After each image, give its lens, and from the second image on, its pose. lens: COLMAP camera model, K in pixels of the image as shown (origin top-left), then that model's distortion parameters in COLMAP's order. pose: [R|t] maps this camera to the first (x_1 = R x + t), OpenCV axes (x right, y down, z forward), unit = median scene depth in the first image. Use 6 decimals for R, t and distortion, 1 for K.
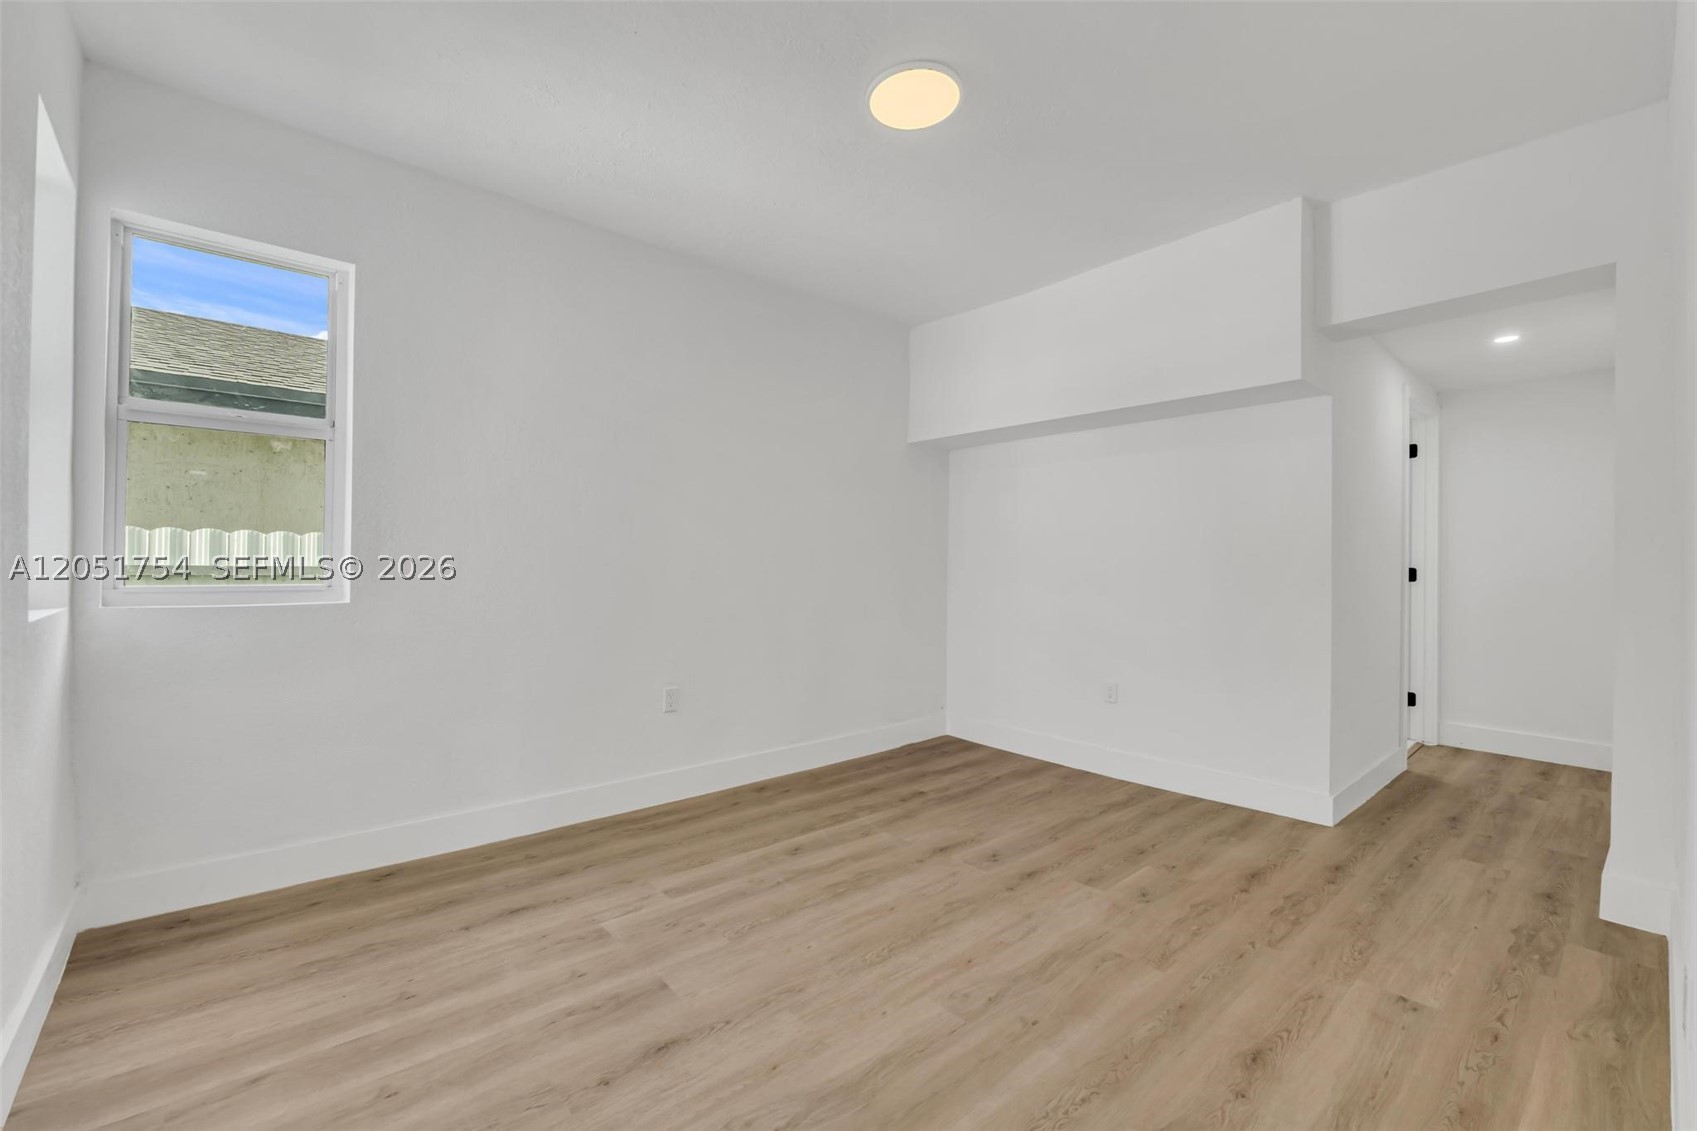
lens RADIAL K [[726.6, 0, 856.8], [0, 726.6, 564.8], [0, 0, 1]] dist [-0.003870, -0.000837]
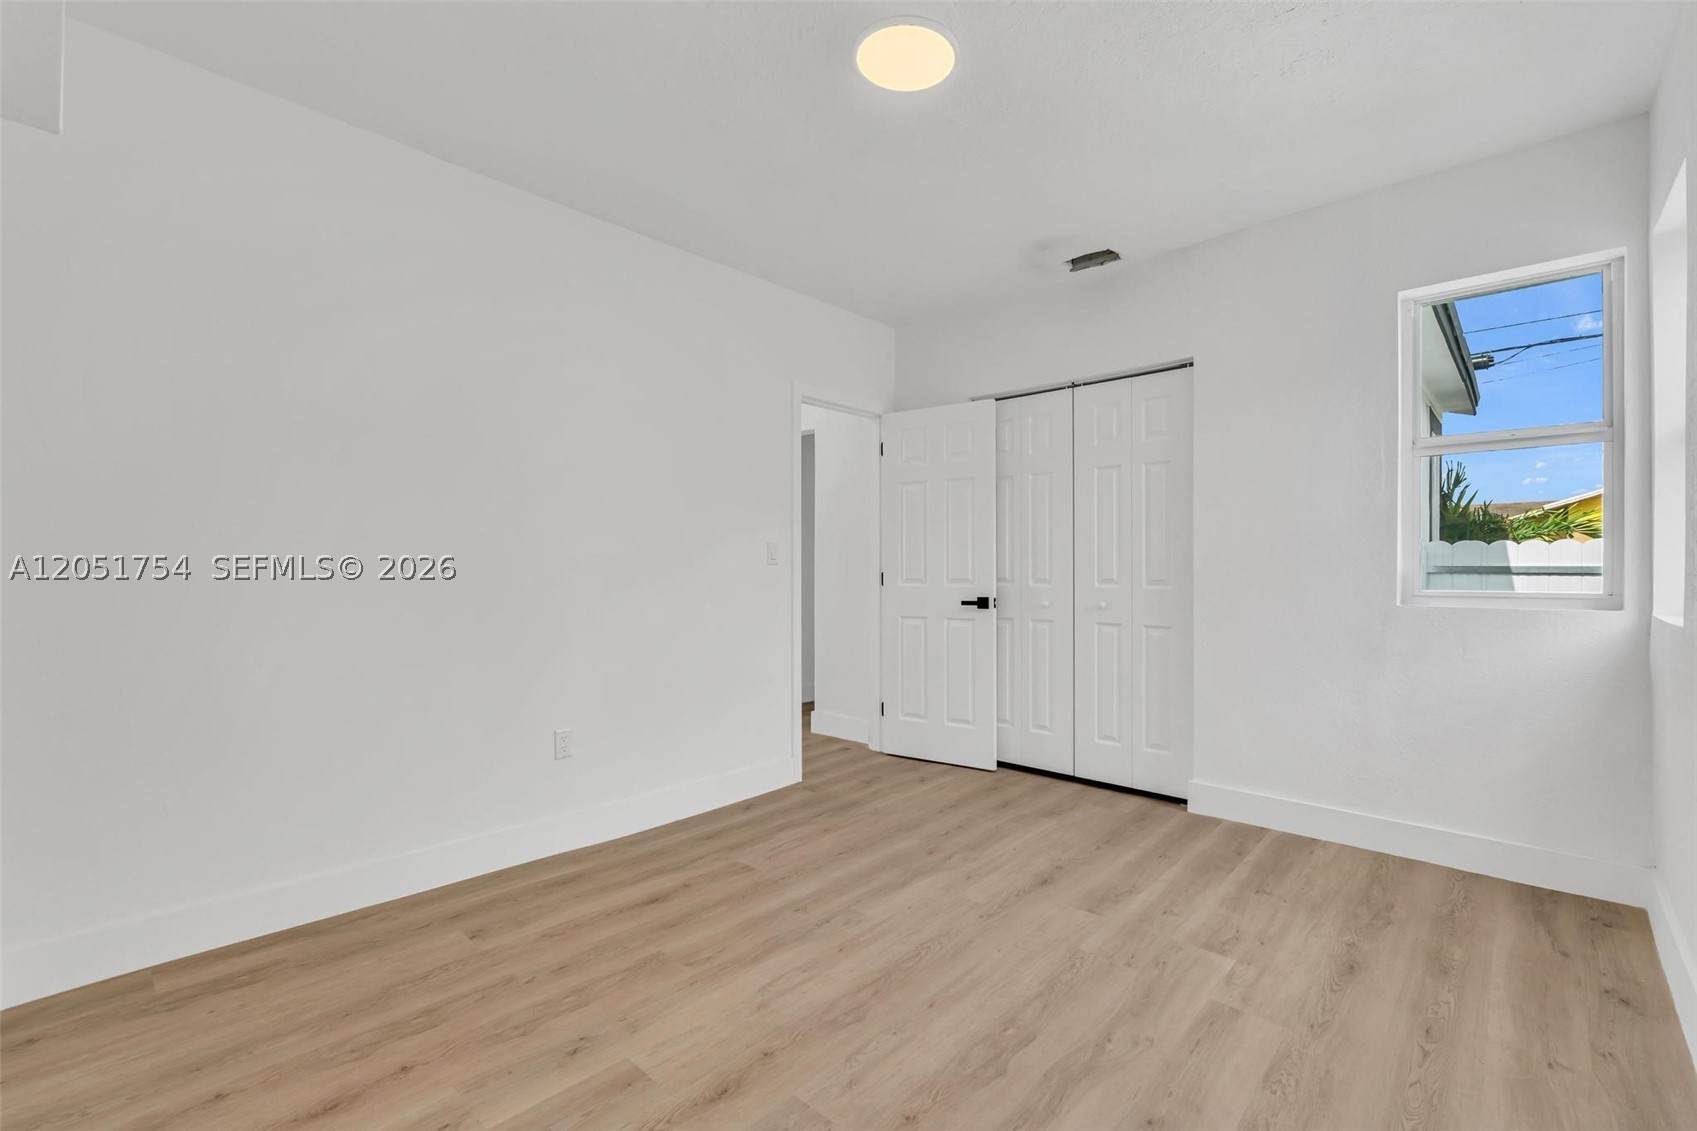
lens RADIAL K [[726.6, 0, 856.8], [0, 726.6, 564.8], [0, 0, 1]] dist [-0.003870, -0.000837]
pose [[-0.993626, -0.009208, -0.112350, 0.241634], [-0.009286, 0.999957, 0.000169, -0.004259], [0.112343, 0.001212, -0.993669, 1.933170]]
